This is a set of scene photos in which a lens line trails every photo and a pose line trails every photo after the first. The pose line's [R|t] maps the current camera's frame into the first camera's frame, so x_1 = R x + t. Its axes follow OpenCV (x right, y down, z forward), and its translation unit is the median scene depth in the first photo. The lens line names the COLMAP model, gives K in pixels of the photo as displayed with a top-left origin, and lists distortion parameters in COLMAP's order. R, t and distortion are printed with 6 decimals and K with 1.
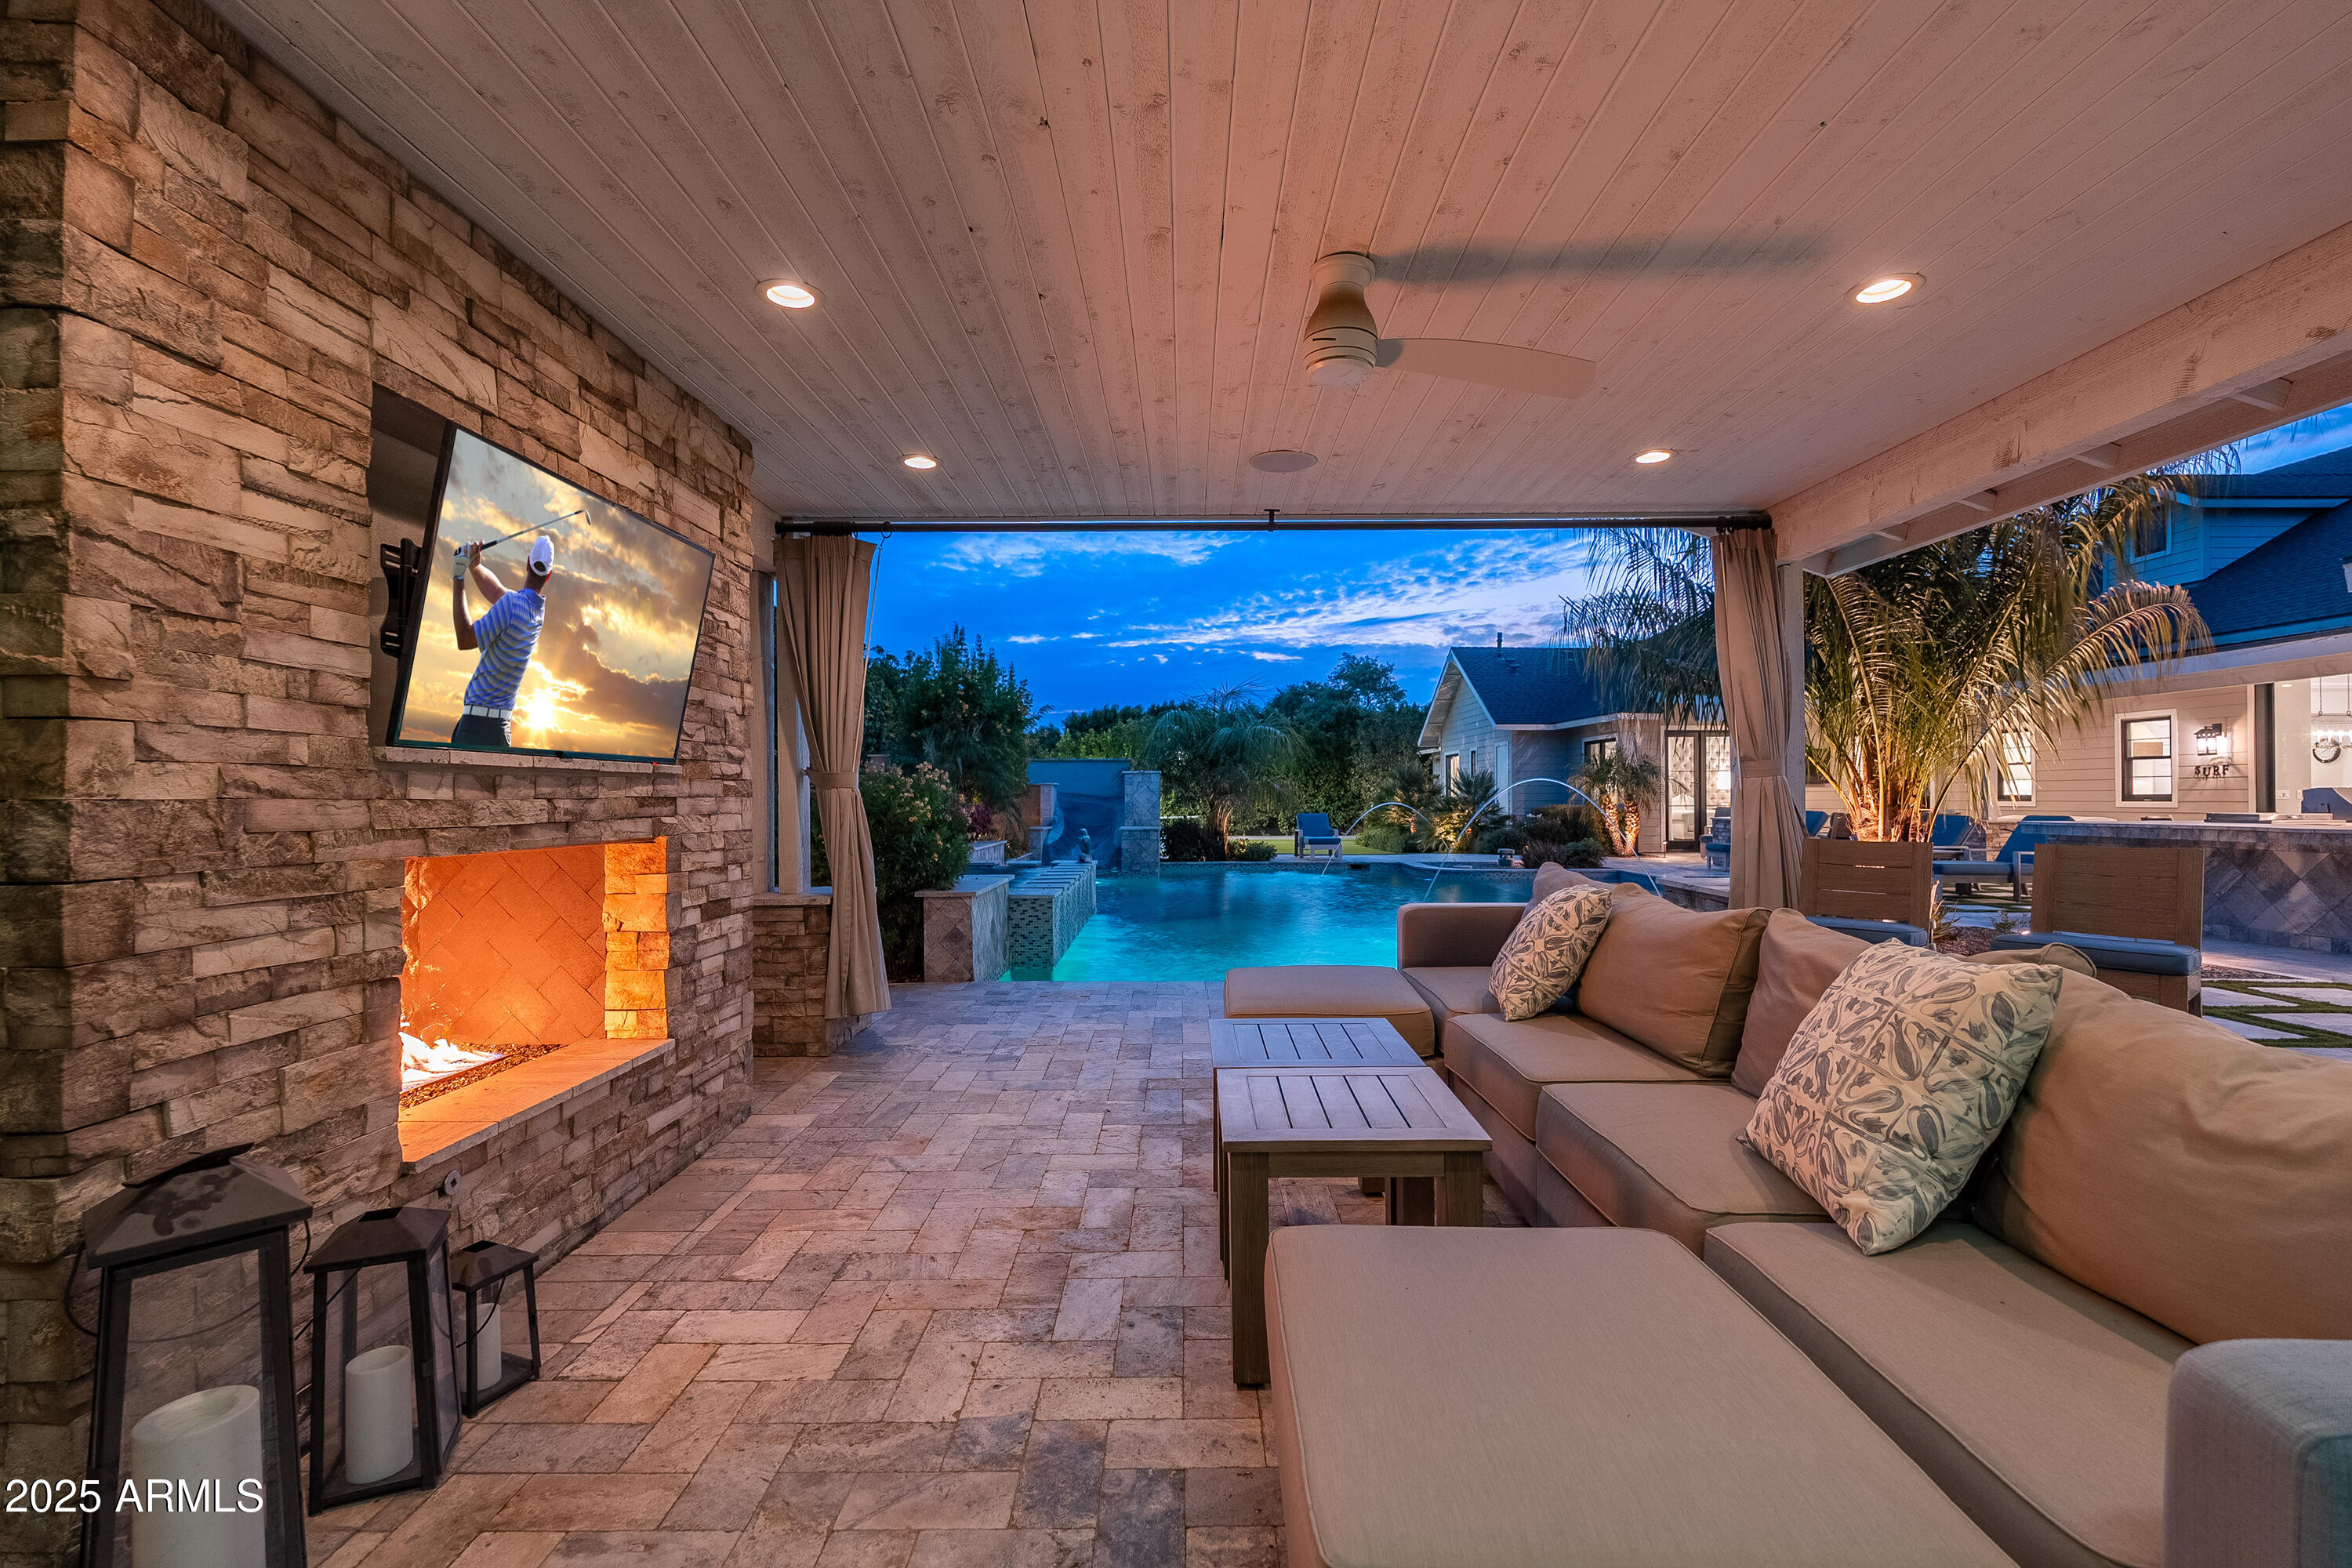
lens RADIAL K [[1043.9, 0, 1181.8], [0, 1043.9, 788.0], [0, 0, 1]] dist [-0.000989, 0.000080]
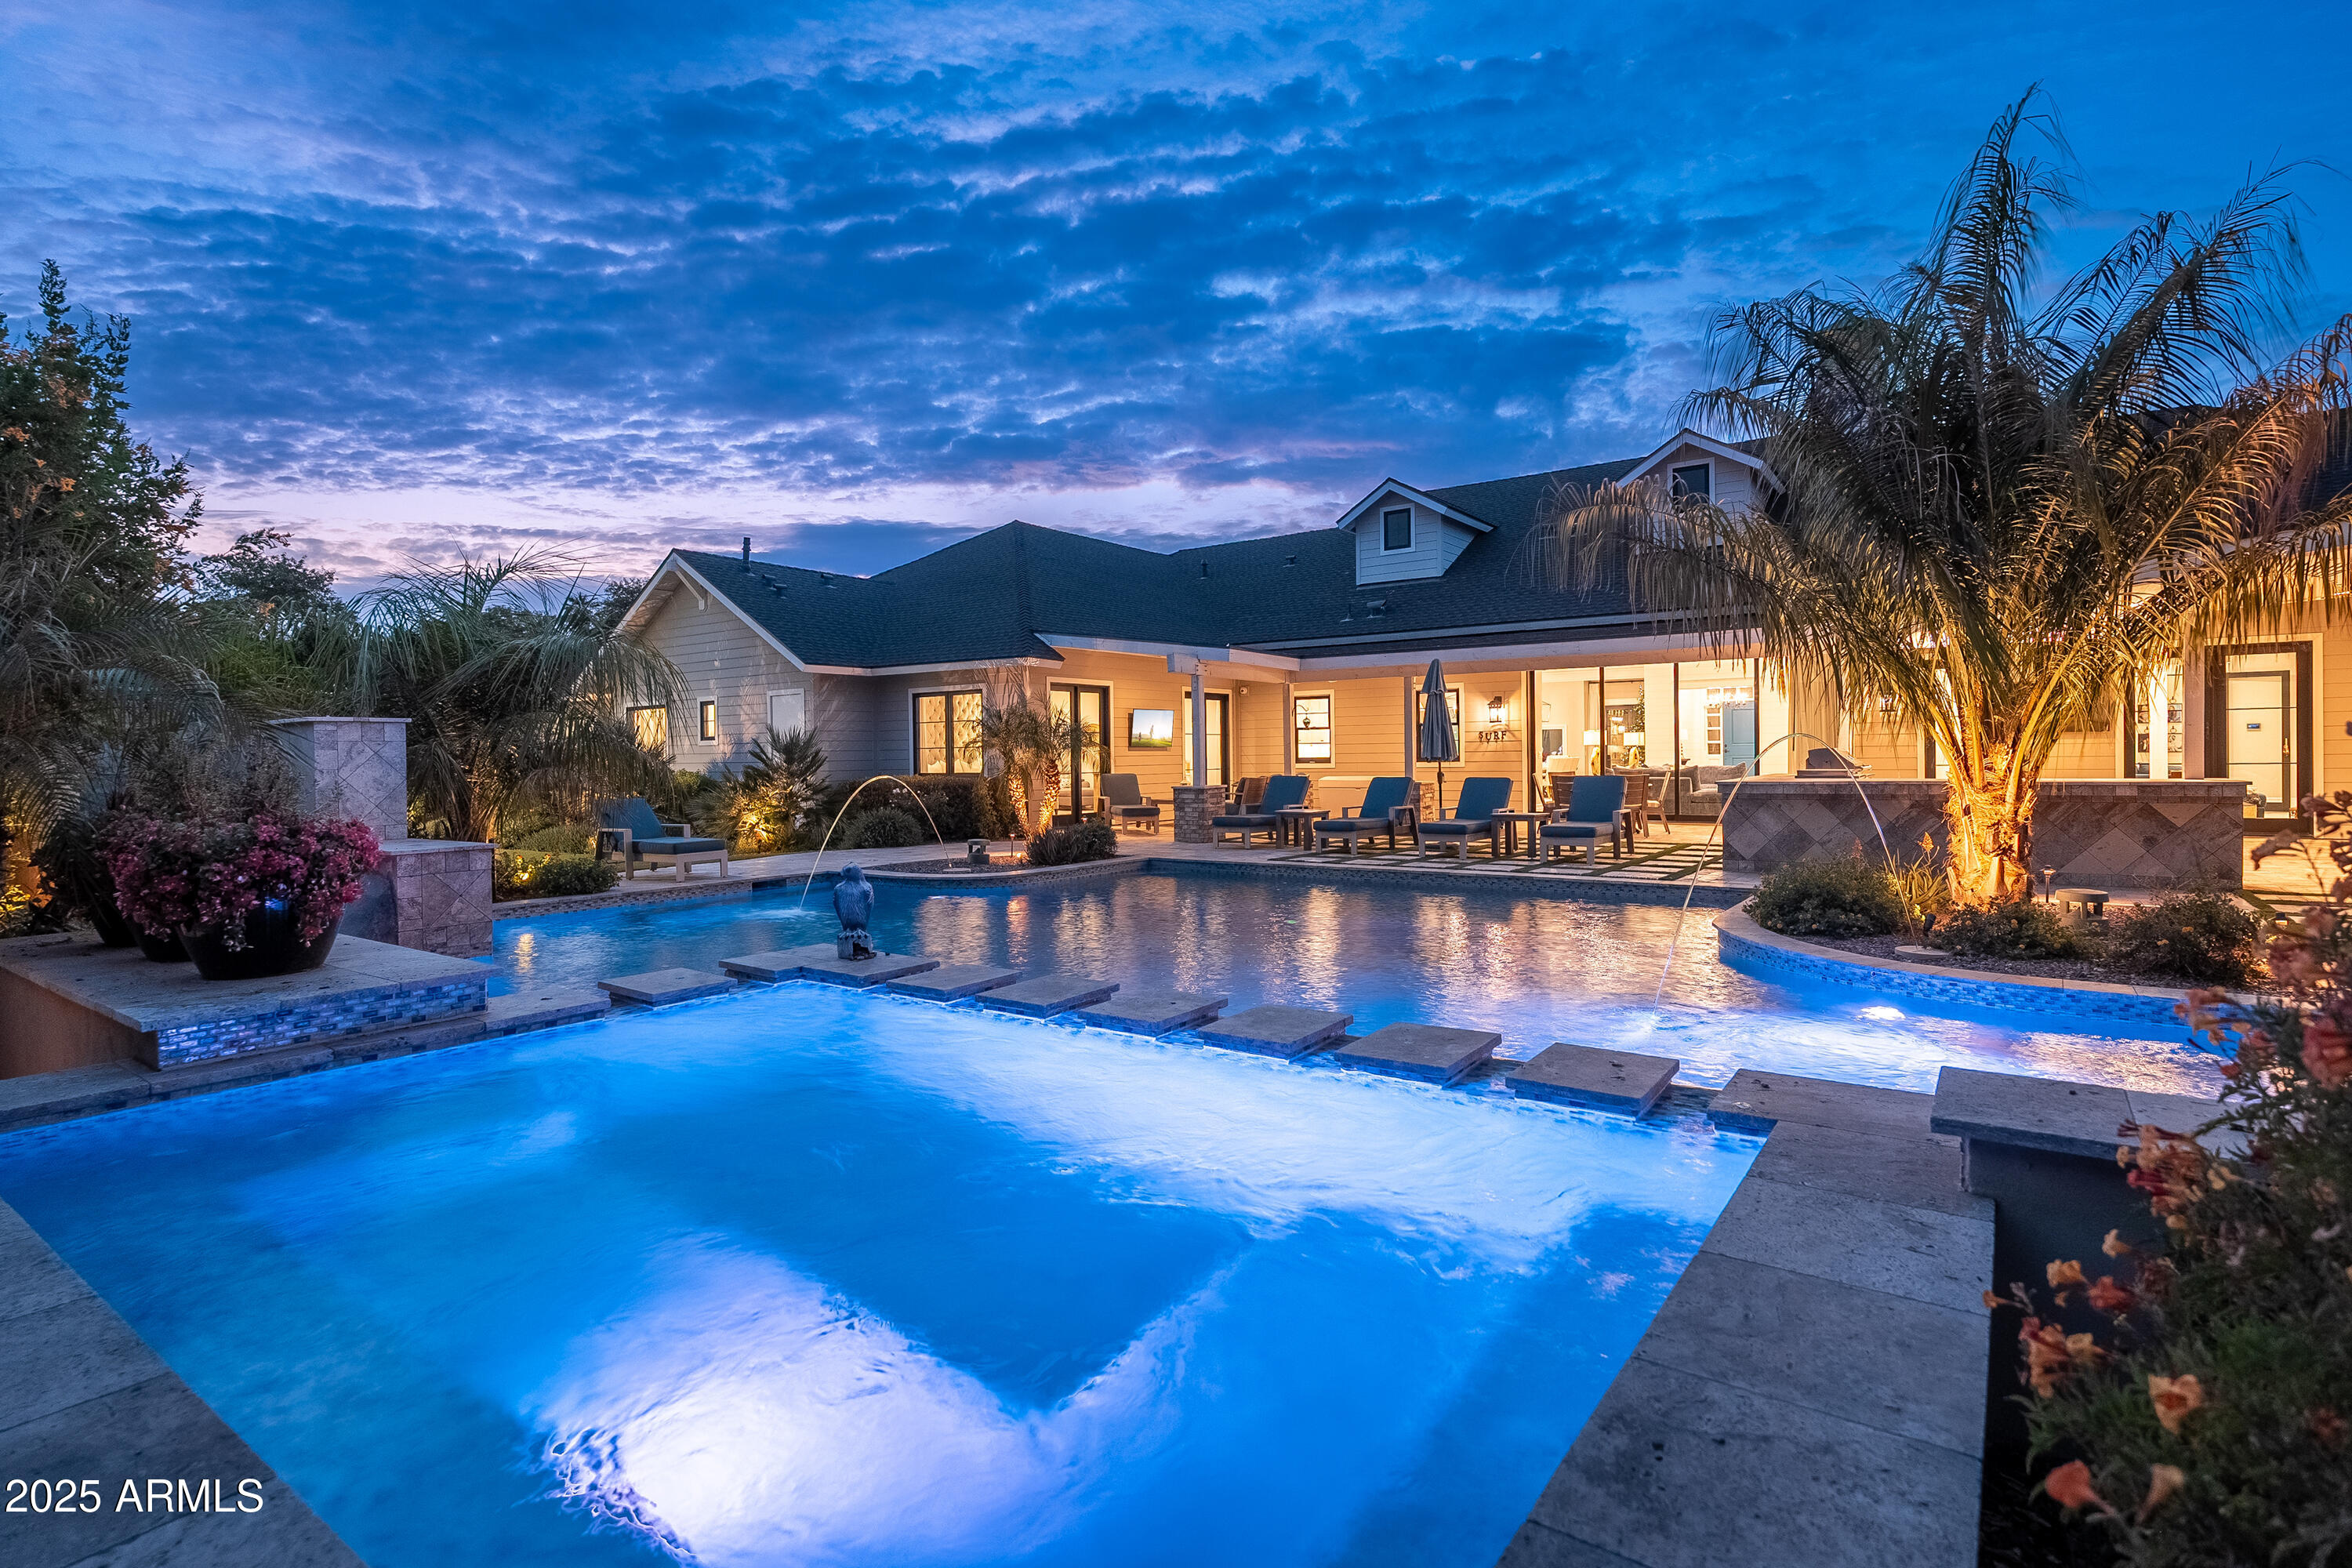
lens RADIAL K [[1142.8, 0, 1200.3], [0, 1142.8, 790.8], [0, 0, 1]] dist [-0.000478, 0.000724]
pose [[0.586757, -0.030249, 0.809198, -0.177329], [0.005723, 0.999432, 0.033211, 0.000647], [-0.809743, -0.014856, 0.586597, 0.336986]]
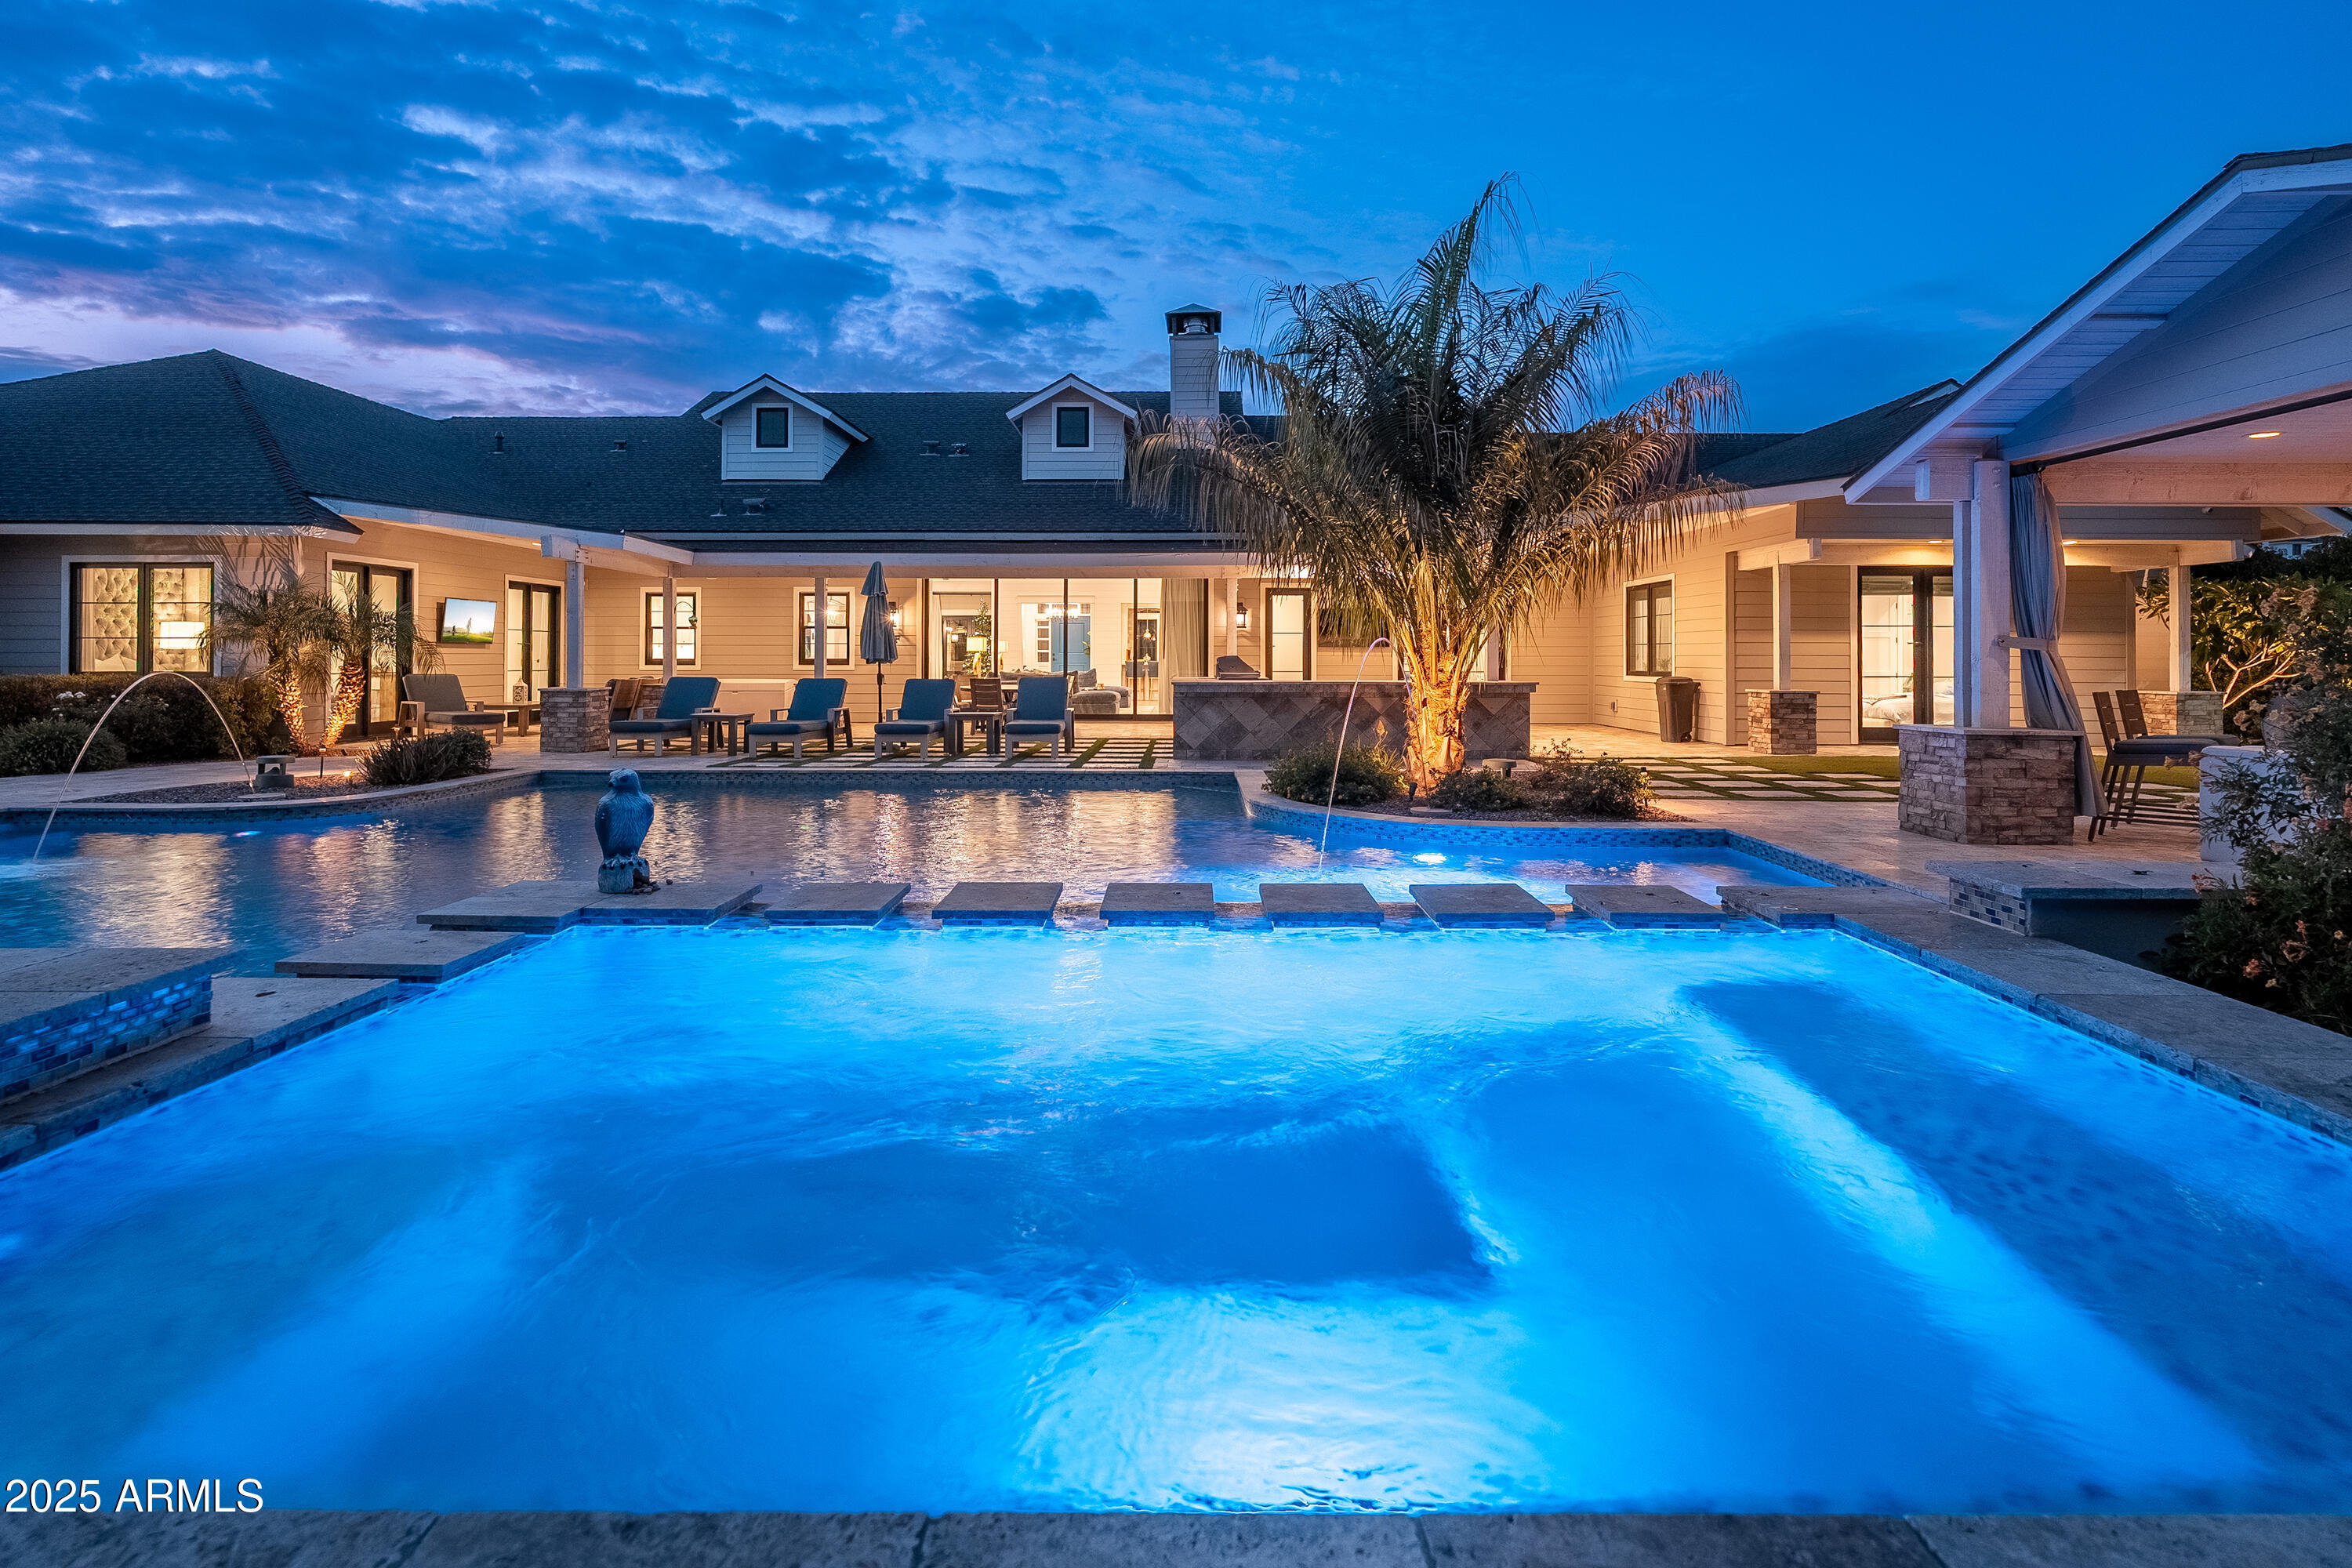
lens RADIAL K [[1101.9, 0, 1158.3], [0, 1101.9, 690.7], [0, 0, 1]] dist [0.001055, 0.000234]
pose [[0.036742, -0.025566, 0.998998, -0.194189], [-0.011219, 0.999599, 0.025994, 0.003133], [-0.999262, -0.012163, 0.036441, 0.404696]]
